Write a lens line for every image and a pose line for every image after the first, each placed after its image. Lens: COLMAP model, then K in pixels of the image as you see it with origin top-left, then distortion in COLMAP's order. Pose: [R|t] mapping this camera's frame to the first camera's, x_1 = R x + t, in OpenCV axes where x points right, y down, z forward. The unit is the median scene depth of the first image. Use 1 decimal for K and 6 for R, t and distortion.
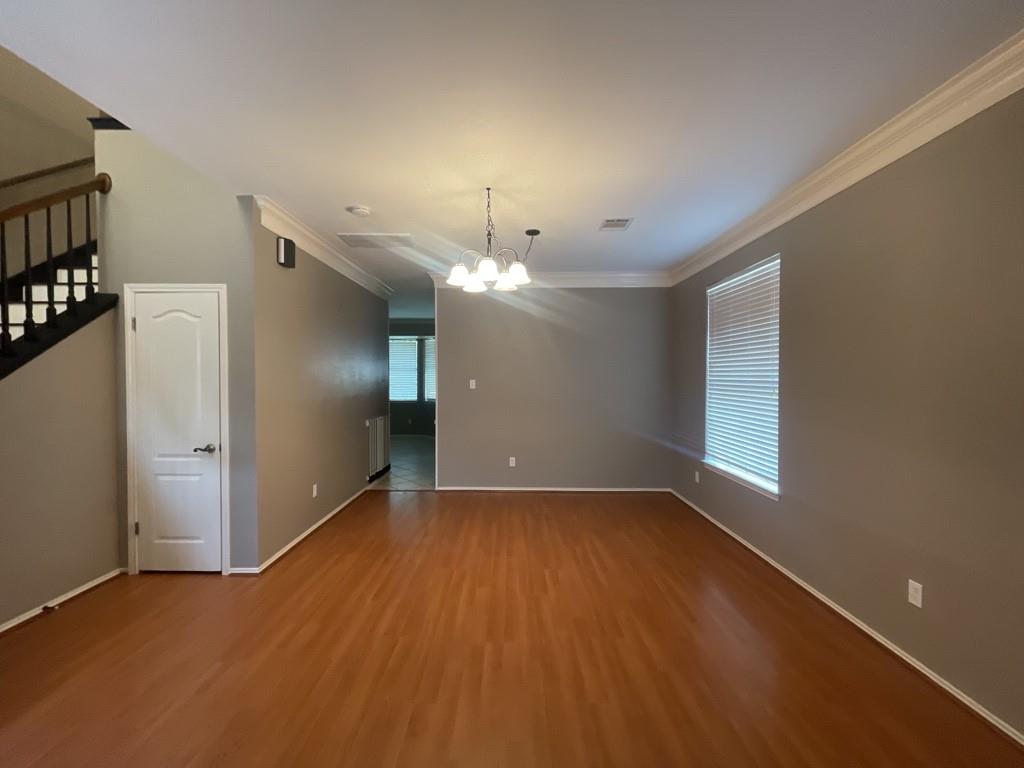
lens RADIAL K [[414.0, 0, 505.1], [0, 414.0, 384.4], [0, 0, 1]] dist [-0.000090, 0.000331]
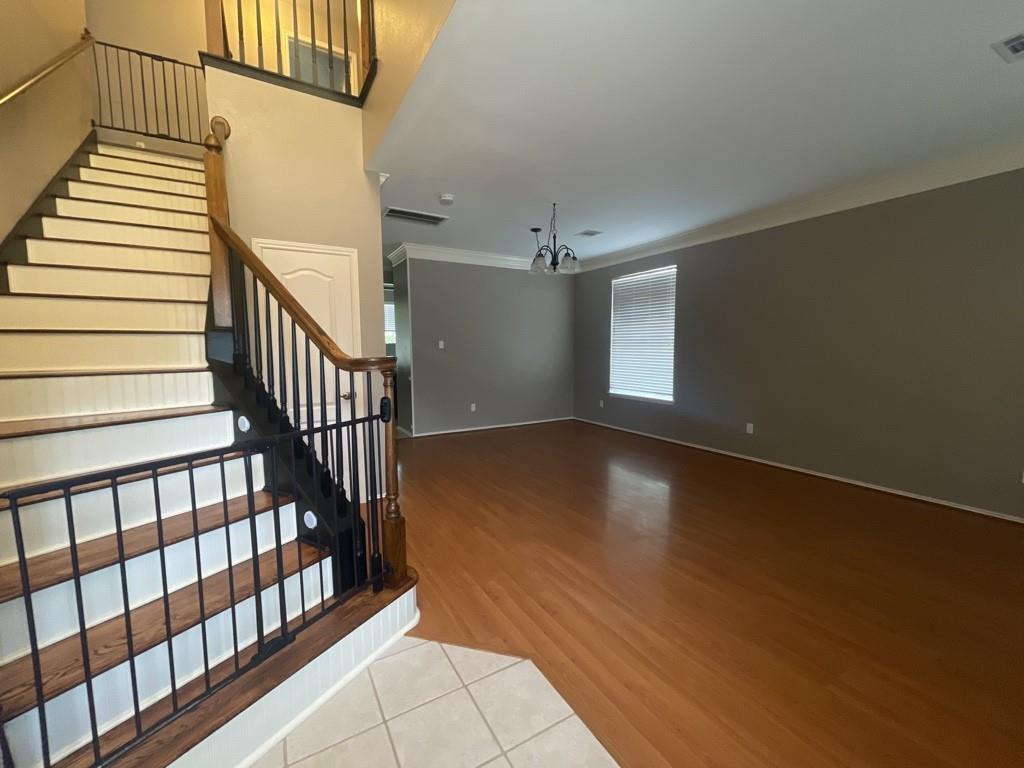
lens RADIAL K [[409.8, 0, 512.0], [0, 409.8, 384.0], [0, 0, 1]] dist [-0.013077, -0.000230]
pose [[0.860382, -0.050773, 0.507114, -0.879669], [0.012422, 0.996819, 0.078728, 0.038978], [-0.509498, -0.061437, 0.858276, -0.183768]]
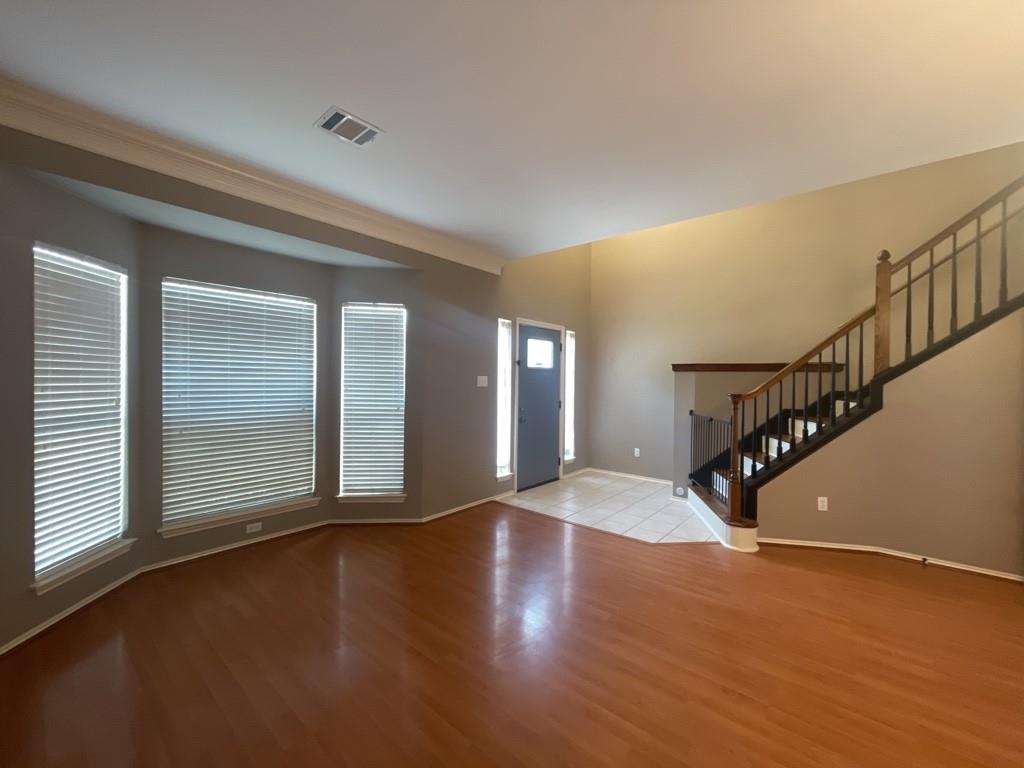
lens RADIAL K [[414.0, 0, 505.1], [0, 414.0, 384.4], [0, 0, 1]] dist [-0.000090, 0.000331]
pose [[-0.645041, 0.006688, -0.764119, 0.552515], [-0.018292, 0.999540, 0.024189, 0.002164], [0.763929, 0.029580, -0.644622, 0.680309]]
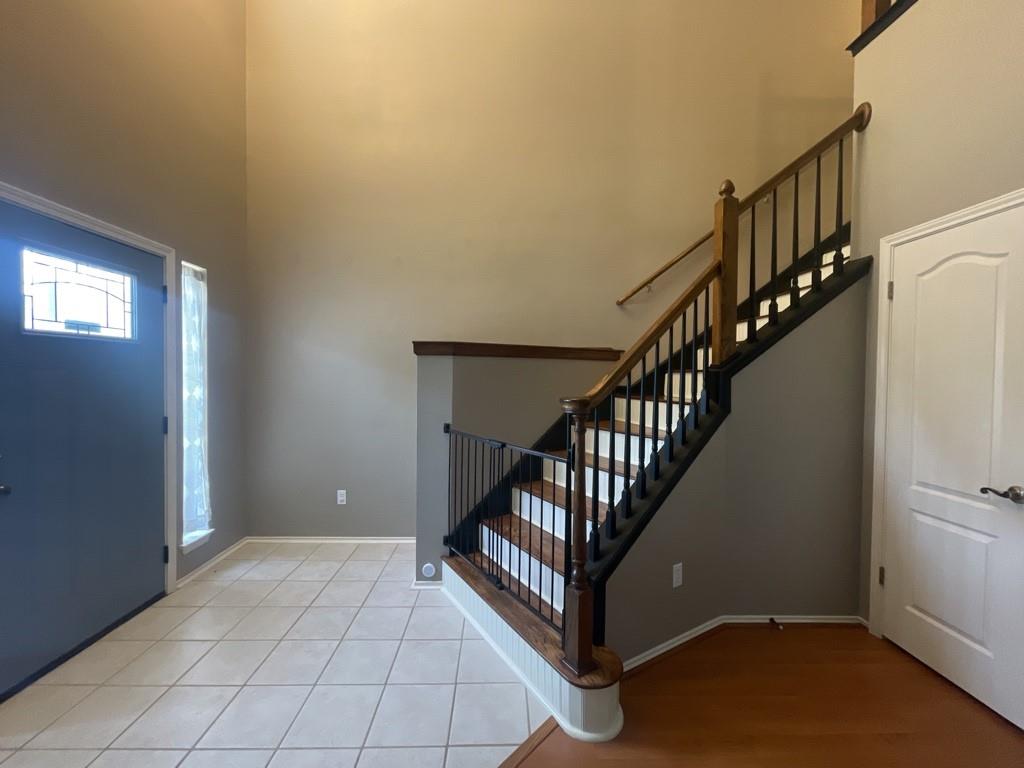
lens RADIAL K [[414.0, 0, 505.1], [0, 414.0, 384.4], [0, 0, 1]] dist [-0.000090, 0.000331]
pose [[0.031327, 0.023646, -0.999229, -0.196592], [-0.025716, 0.999408, 0.022844, 0.015671], [0.999178, 0.024980, 0.031916, 0.312681]]
